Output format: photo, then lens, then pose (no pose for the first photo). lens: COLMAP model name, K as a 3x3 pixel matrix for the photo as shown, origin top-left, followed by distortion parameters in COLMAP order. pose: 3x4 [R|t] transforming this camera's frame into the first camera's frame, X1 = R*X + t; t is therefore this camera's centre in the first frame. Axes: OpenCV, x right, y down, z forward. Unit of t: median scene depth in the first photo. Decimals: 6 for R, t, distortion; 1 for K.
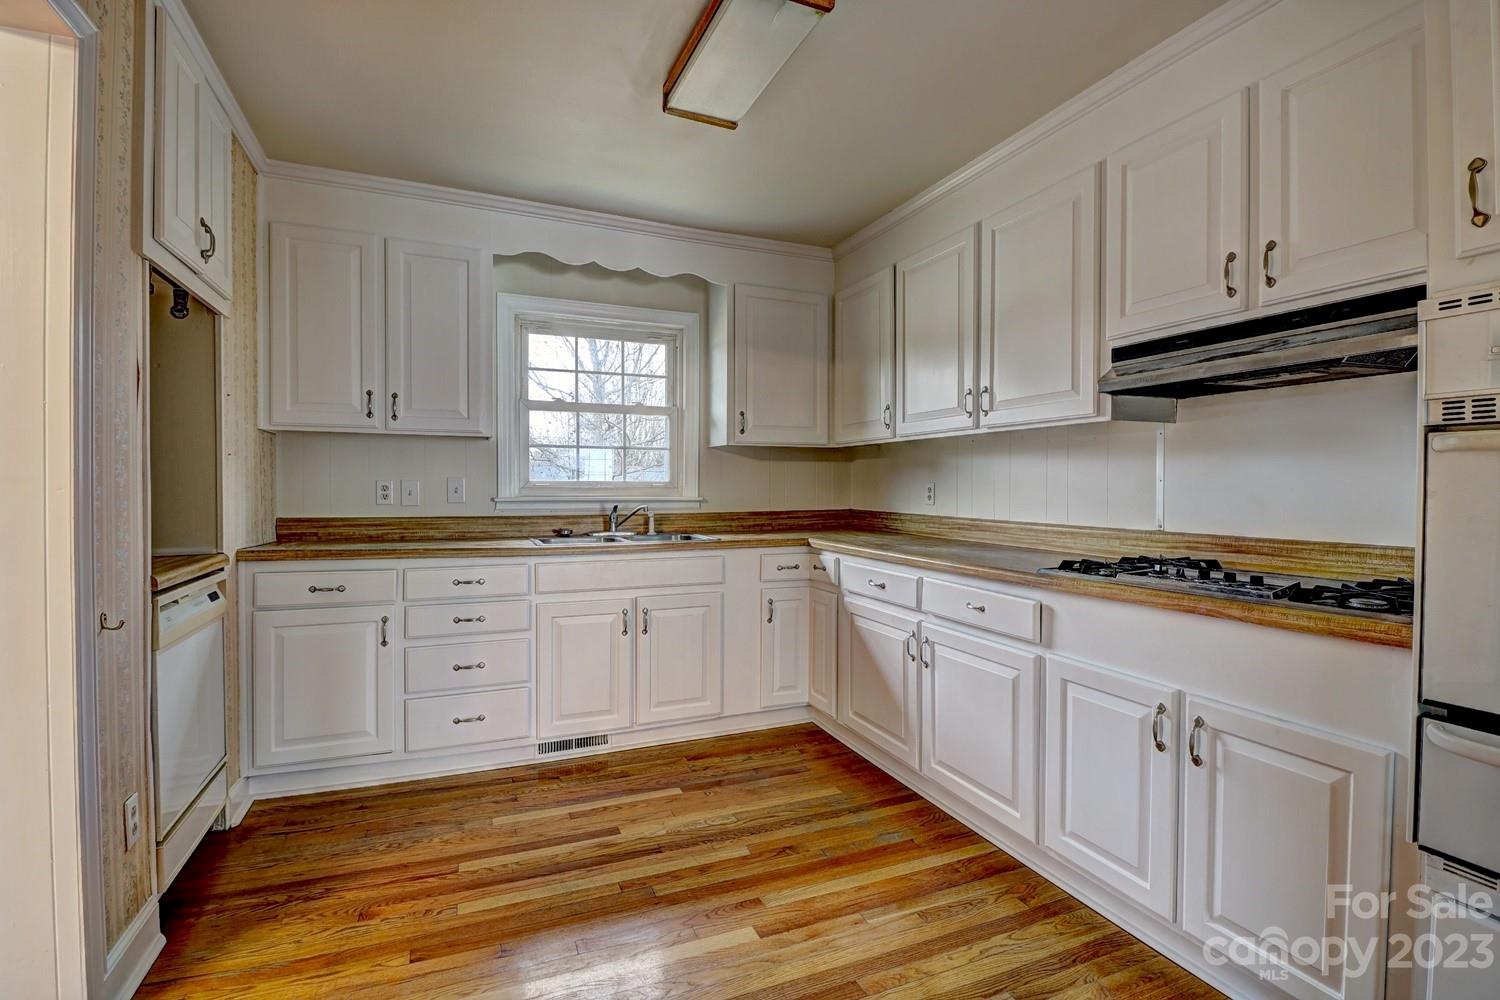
lens RADIAL K [[696.6, 0, 752.6], [0, 696.6, 495.0], [0, 0, 1]] dist [-0.000541, -0.010194]
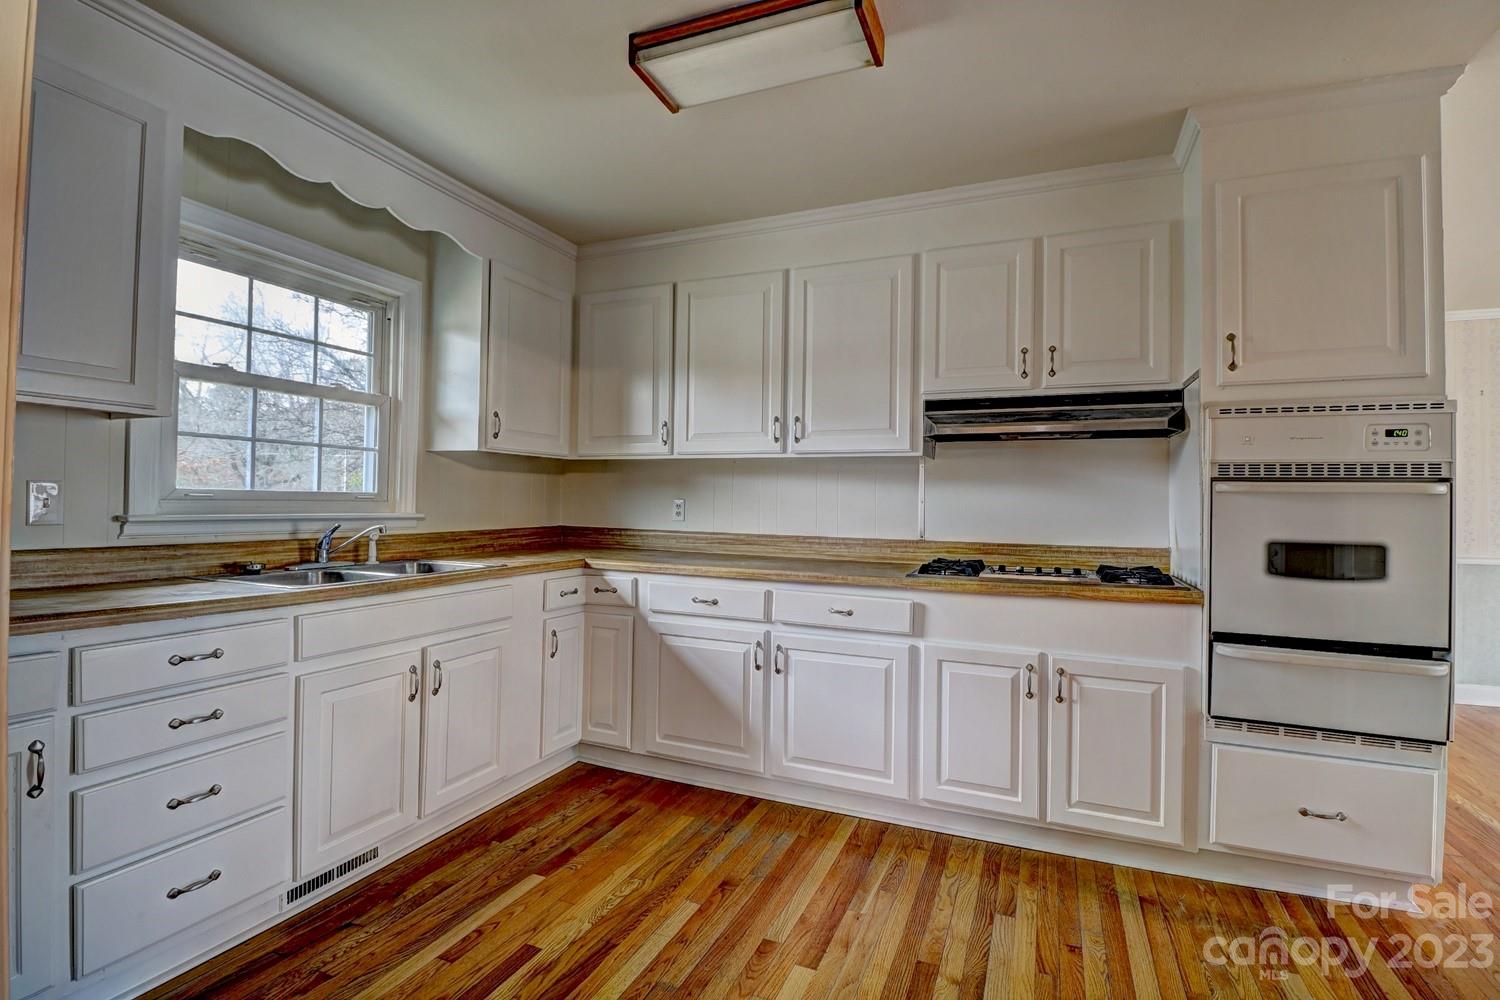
lens RADIAL K [[696.6, 0, 752.6], [0, 696.6, 495.0], [0, 0, 1]] dist [-0.000541, -0.010194]
pose [[0.718337, 0.016929, 0.695489, -0.455827], [-0.005187, 0.999806, -0.018979, -0.006068], [-0.695676, 0.010026, 0.718286, 0.218442]]
